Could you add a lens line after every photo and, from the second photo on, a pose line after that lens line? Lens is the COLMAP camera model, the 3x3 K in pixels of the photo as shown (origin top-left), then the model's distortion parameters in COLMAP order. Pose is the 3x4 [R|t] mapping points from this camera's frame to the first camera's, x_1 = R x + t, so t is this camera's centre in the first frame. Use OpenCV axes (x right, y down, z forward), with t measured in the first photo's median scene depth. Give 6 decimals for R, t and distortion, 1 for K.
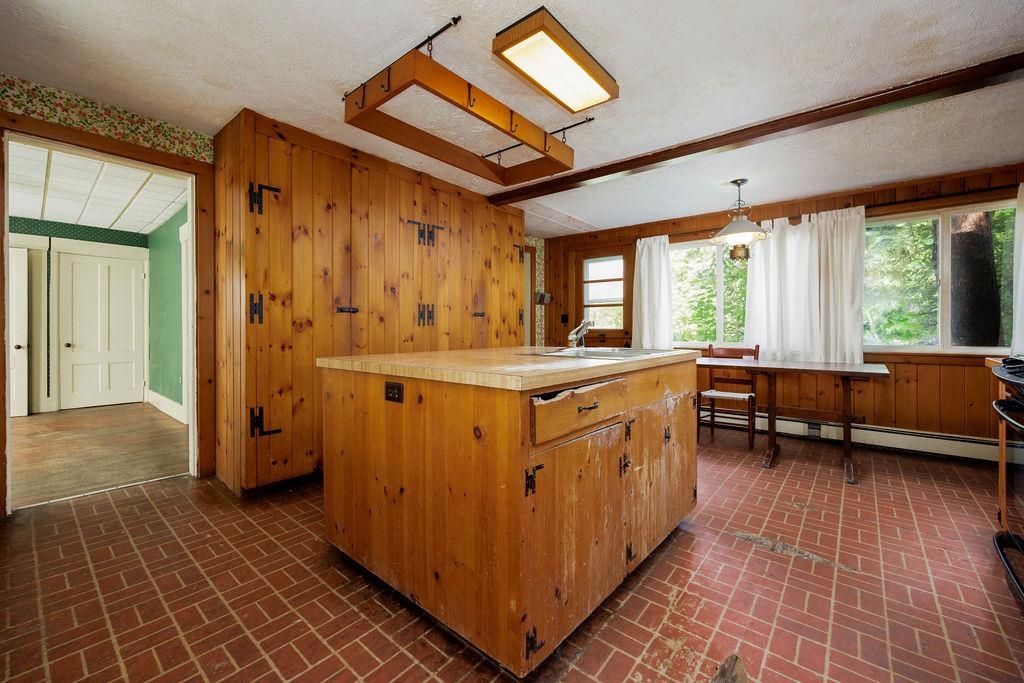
lens RADIAL K [[416.4, 0, 520.5], [0, 416.4, 330.2], [0, 0, 1]] dist [0.000570, 0.000129]
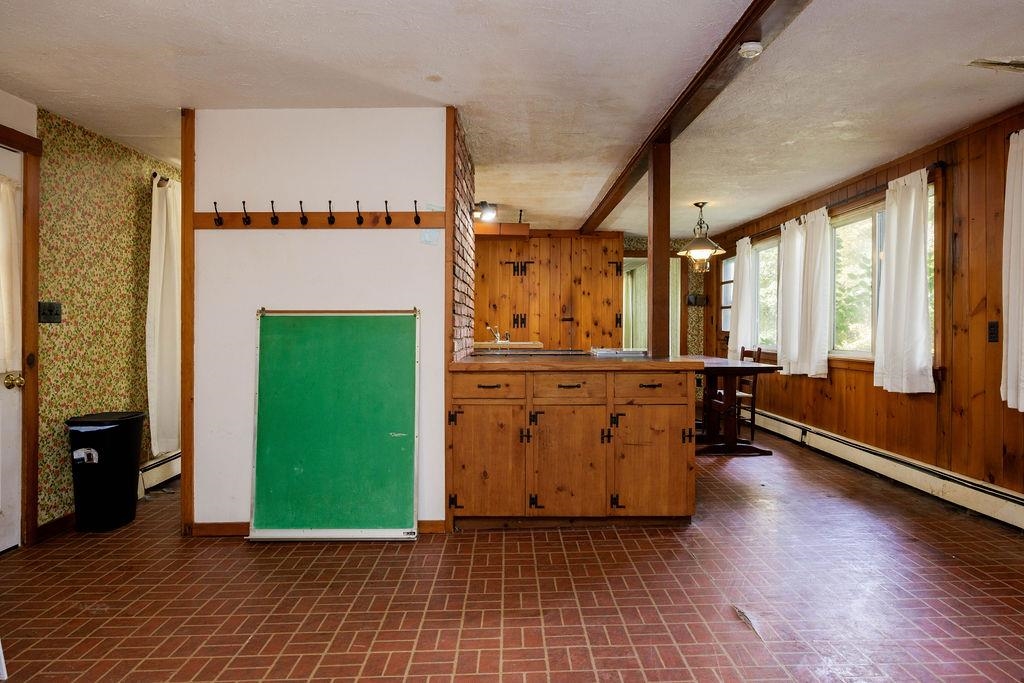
lens RADIAL K [[598.7, 0, 519.4], [0, 598.7, 335.2], [0, 0, 1]] dist [-0.003193, 0.000152]
pose [[0.662784, 0.014010, -0.748680, 1.370437], [-0.005972, 0.999892, 0.013424, -0.013242], [0.748787, -0.004427, 0.662796, -0.448334]]
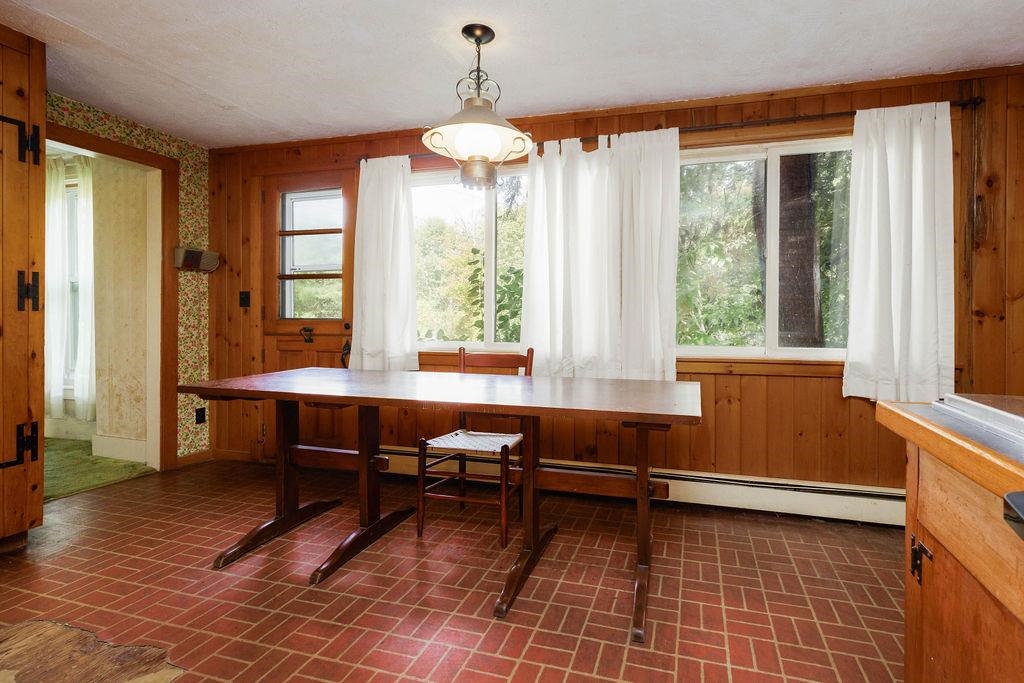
lens RADIAL K [[472.3, 0, 575.6], [0, 472.3, 319.4], [0, 0, 1]] dist [-0.001709, 0.000434]
pose [[0.904763, 0.002501, 0.425907, 0.371168], [-0.005188, 0.999973, 0.005148, -0.010206], [-0.425883, -0.006867, 0.904752, 0.407246]]
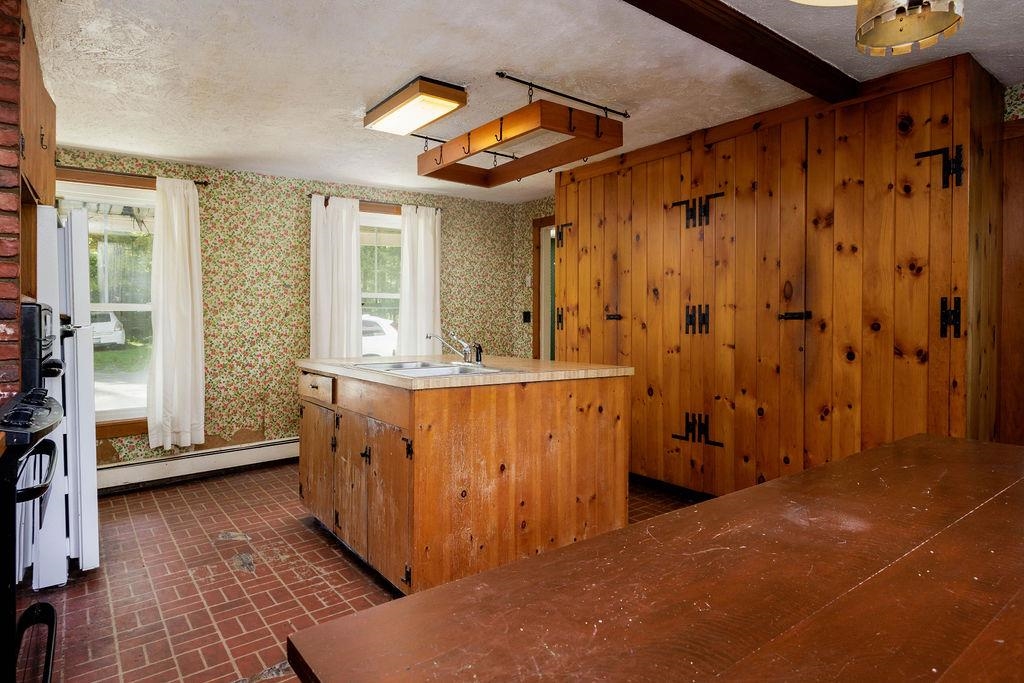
lens RADIAL K [[583.1, 0, 487.3], [0, 583.1, 324.6], [0, 0, 1]] dist [-0.001208, 0.000096]
pose [[-0.263513, 0.003312, -0.964650, 0.846497], [-0.009109, 0.999941, 0.005921, -0.029022], [0.964613, 0.010348, -0.263468, 0.873922]]
